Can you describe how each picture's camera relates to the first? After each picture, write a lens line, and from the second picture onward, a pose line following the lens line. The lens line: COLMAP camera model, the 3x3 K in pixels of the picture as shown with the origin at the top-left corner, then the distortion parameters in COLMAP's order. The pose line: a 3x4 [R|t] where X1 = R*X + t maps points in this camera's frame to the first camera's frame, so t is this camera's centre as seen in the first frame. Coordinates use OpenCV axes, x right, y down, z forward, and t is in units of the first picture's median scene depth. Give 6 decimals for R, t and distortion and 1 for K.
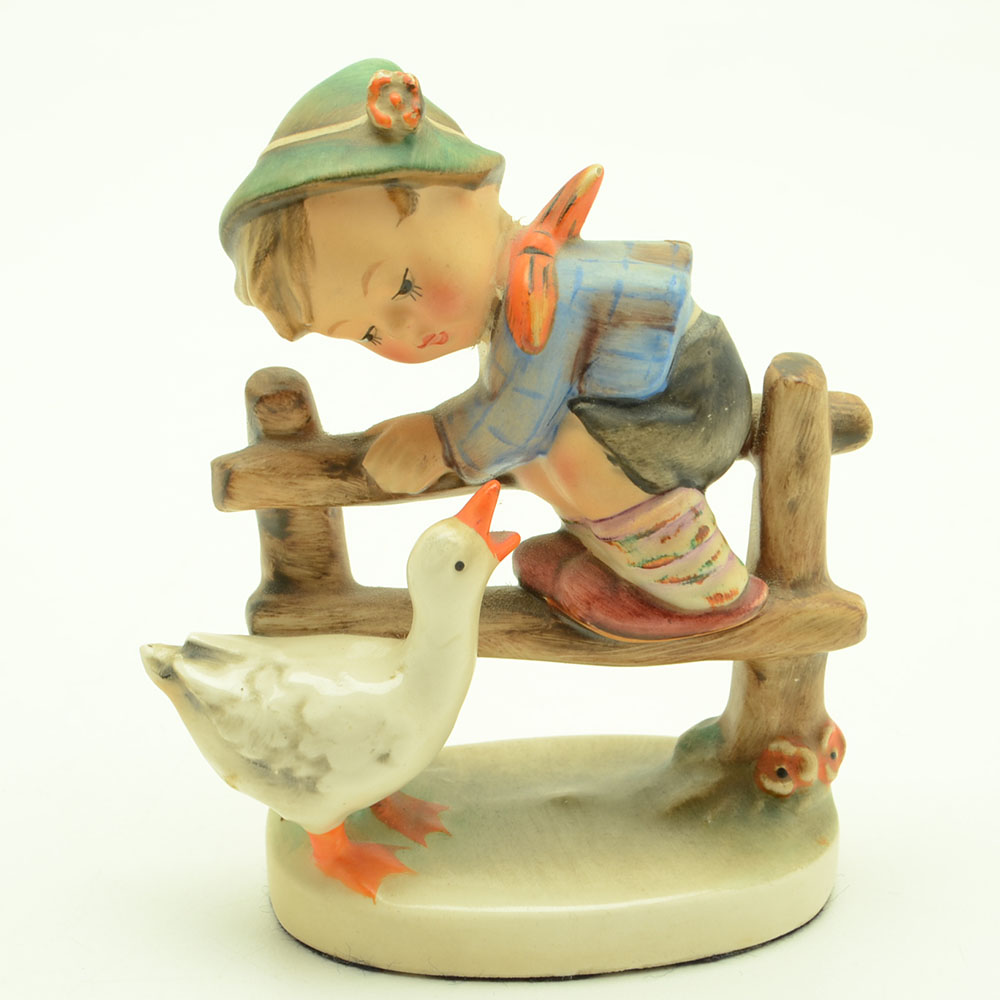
lens RADIAL K [[2512.3, 0, 500.0], [0, 2512.3, 500.0], [0, 0, 1]] dist [-0.006723, -0.239782]
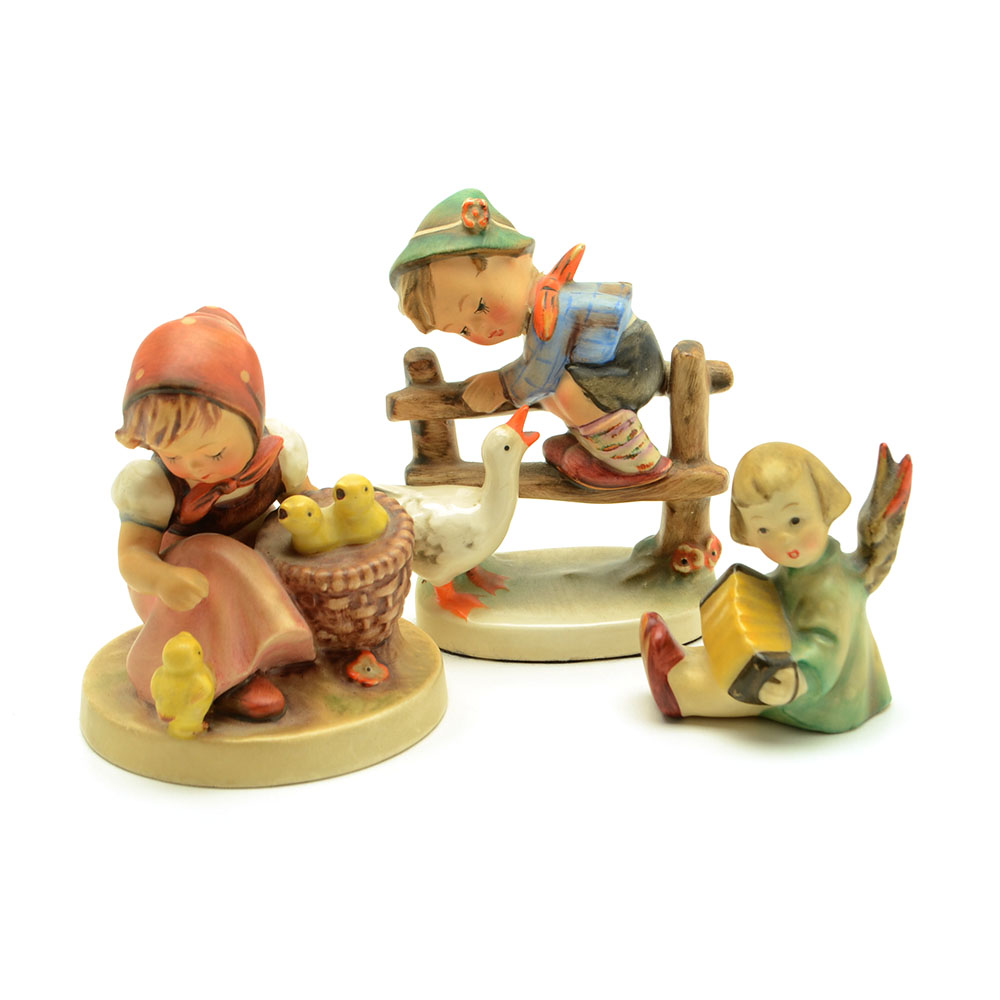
lens RADIAL K [[2482.9, 0, 500.0], [0, 2482.9, 500.0], [0, 0, 1]] dist [0.040770, 0.064726]
pose [[0.994012, 0.007870, -0.108989, 0.186528], [-0.006152, 0.999852, 0.016093, 0.034557], [0.109100, -0.015326, 0.993913, -0.920130]]
